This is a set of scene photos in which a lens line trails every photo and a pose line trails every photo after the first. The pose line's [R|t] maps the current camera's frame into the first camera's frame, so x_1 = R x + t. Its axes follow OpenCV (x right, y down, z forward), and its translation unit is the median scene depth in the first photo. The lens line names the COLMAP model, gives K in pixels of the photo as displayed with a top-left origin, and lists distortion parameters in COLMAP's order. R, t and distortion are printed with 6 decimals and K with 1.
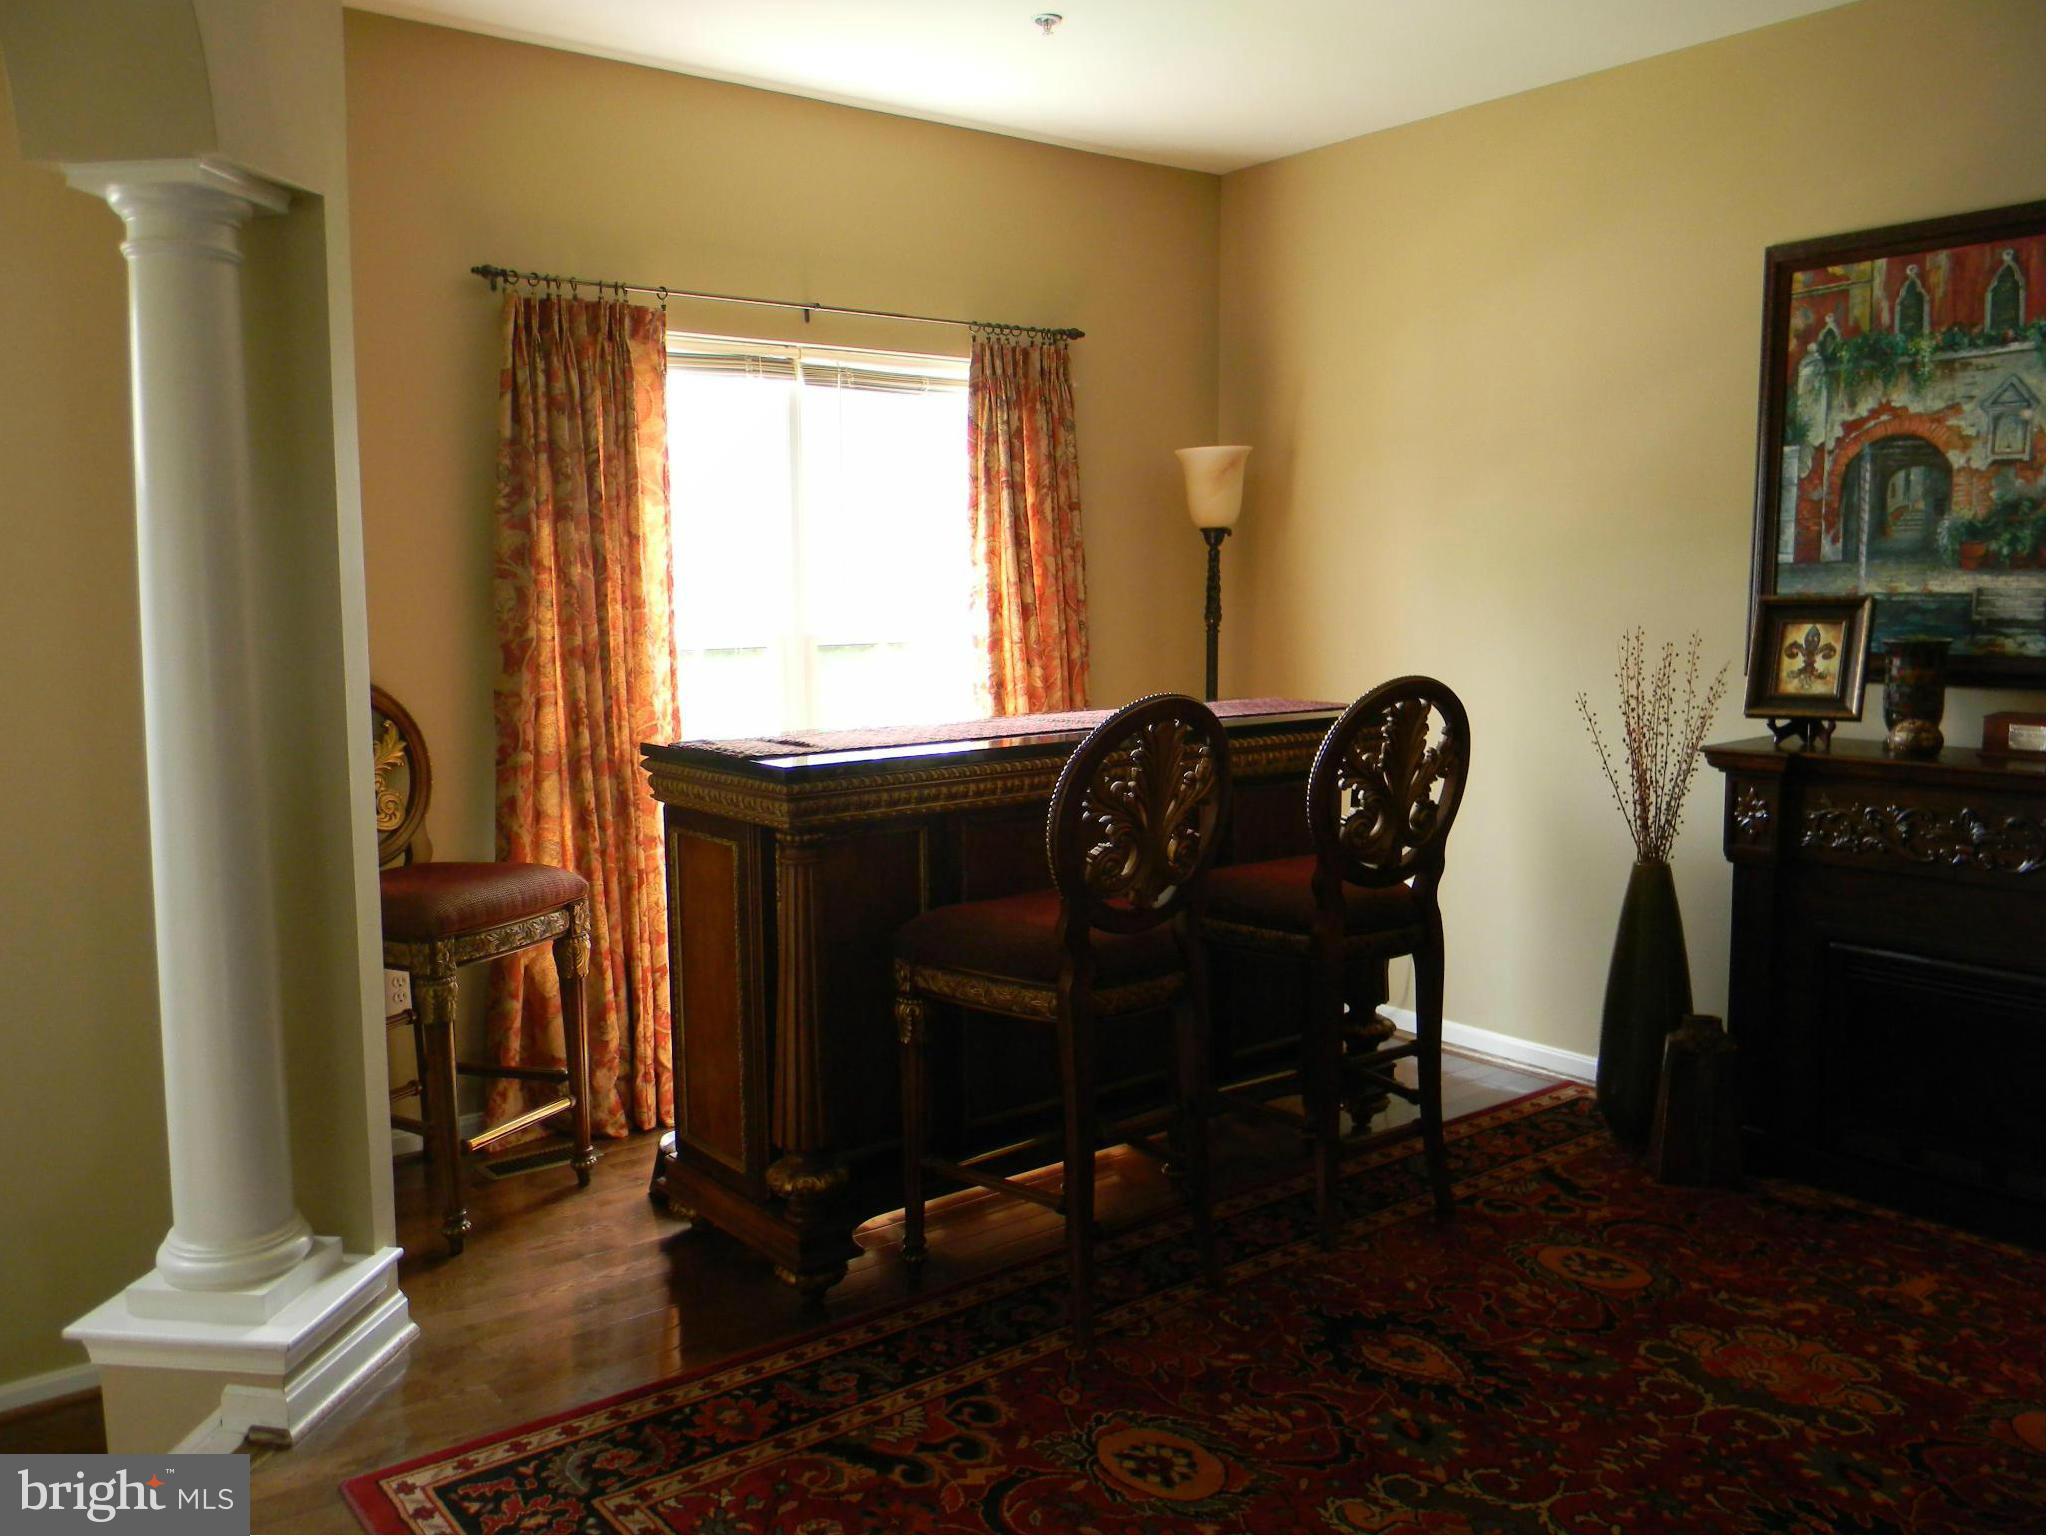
lens RADIAL K [[1630.9, 0, 1023.1], [0, 1630.9, 751.7], [0, 0, 1]] dist [-0.011841, -0.006658]
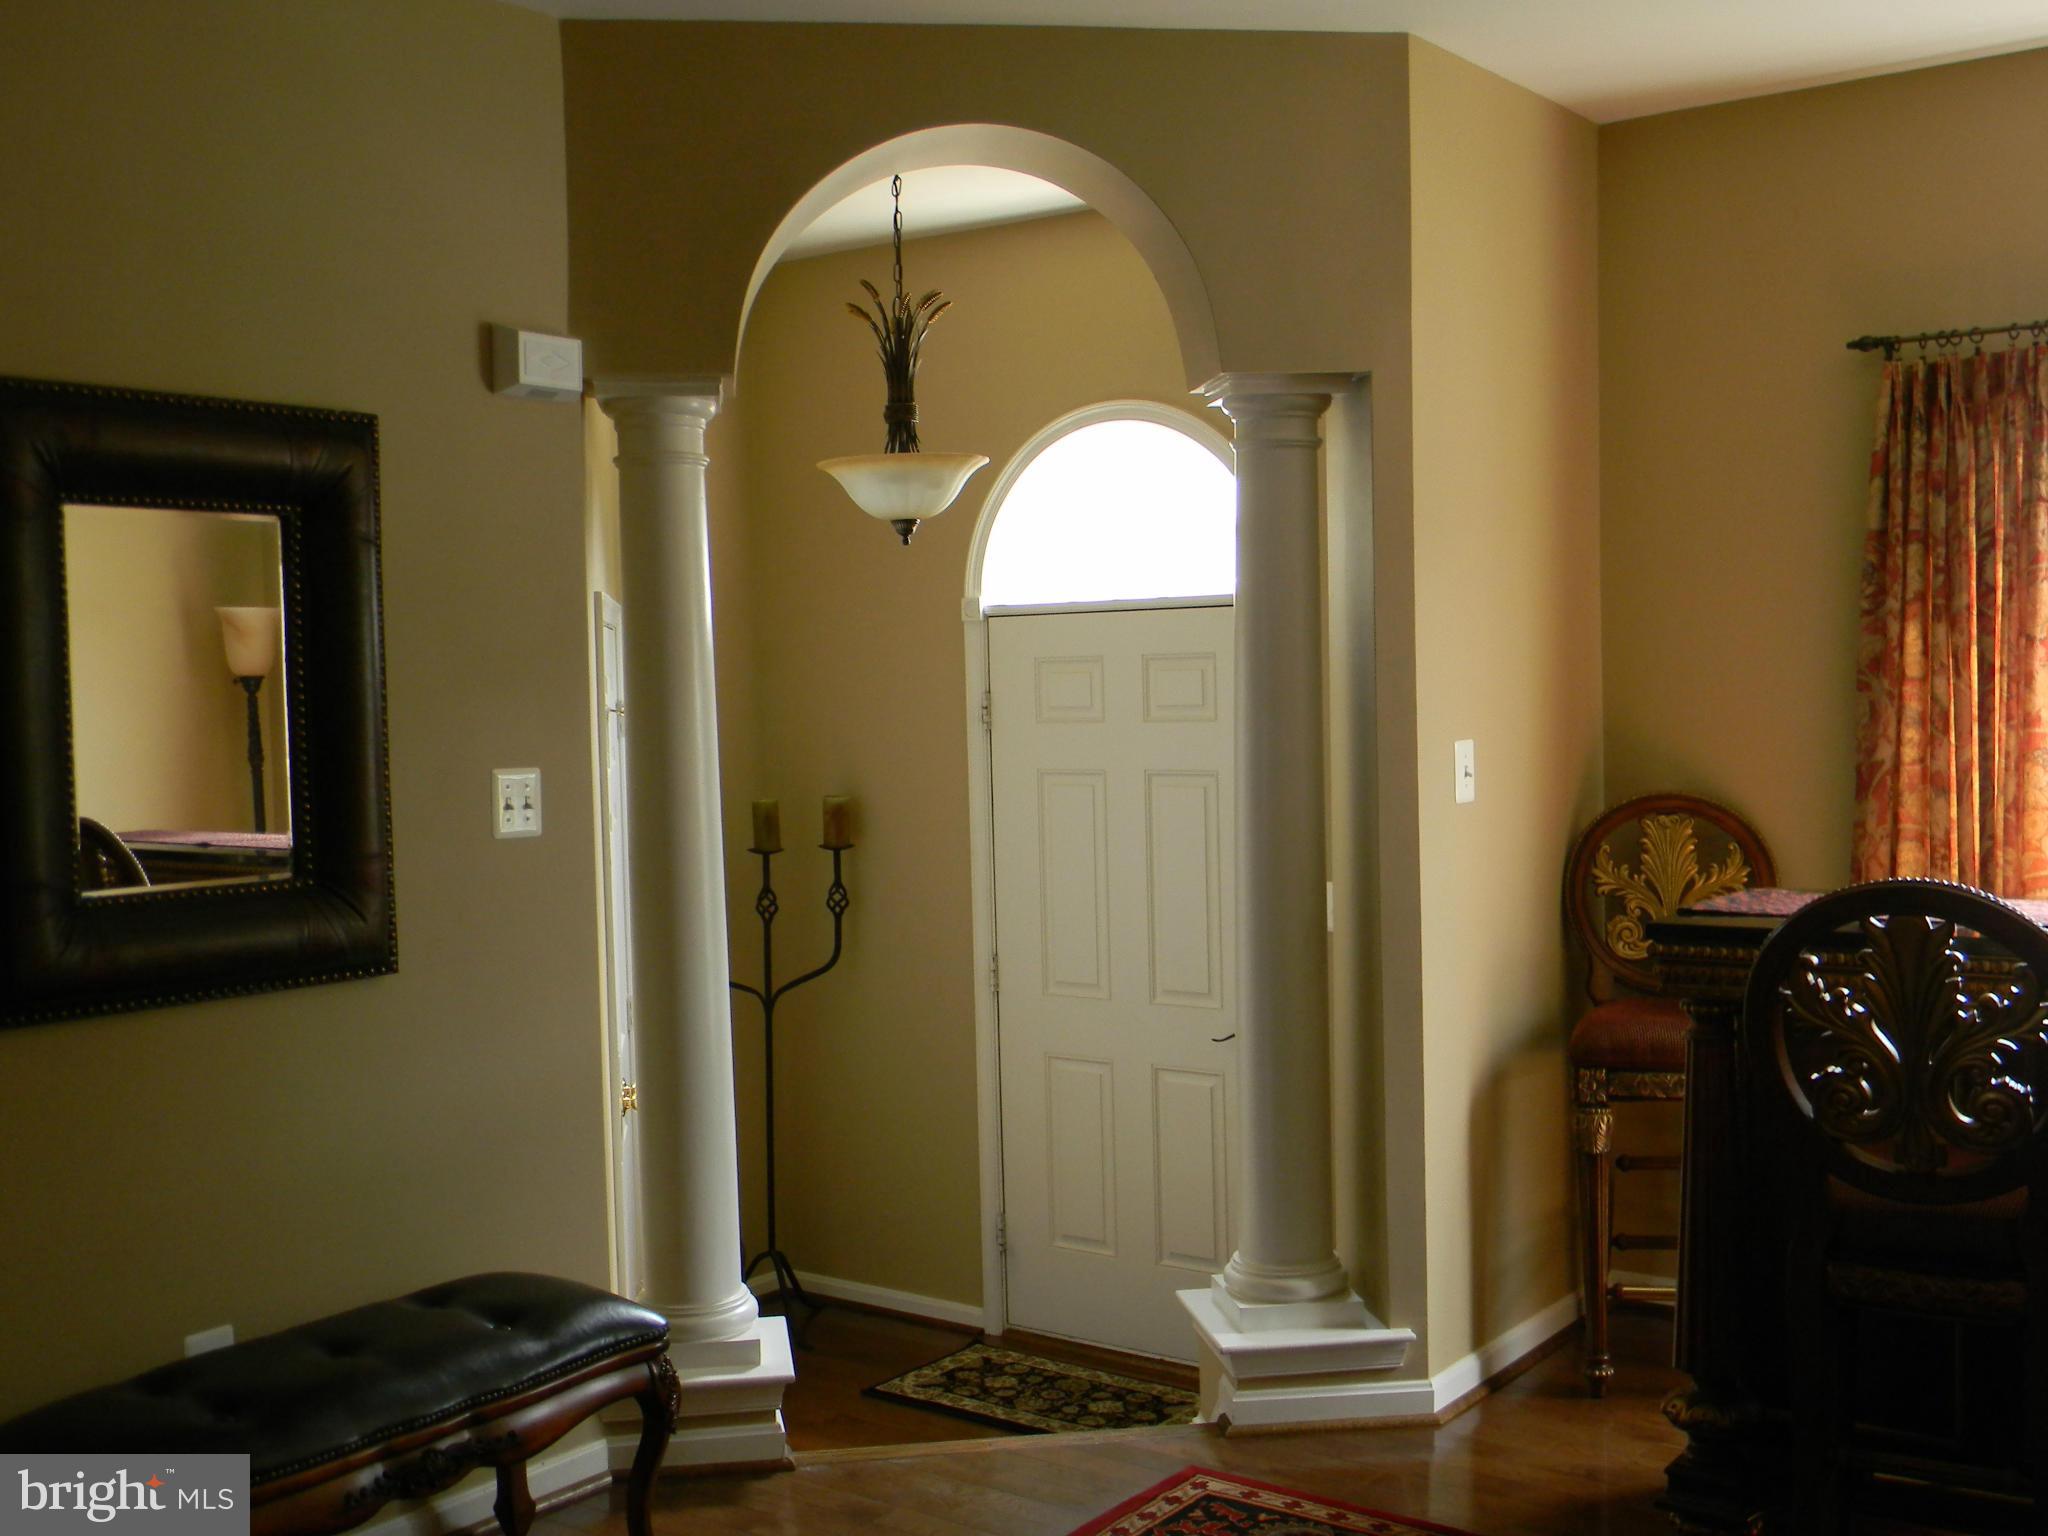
lens RADIAL K [[2146.1, 0, 1024.0], [0, 2146.1, 775.8], [0, 0, 1]] dist [-0.079961, 0.000000]
pose [[0.257923, 0.047513, -0.964996, 0.979234], [-0.079034, 0.996480, 0.027939, -0.085300], [0.962927, 0.069062, 0.260771, 0.410728]]
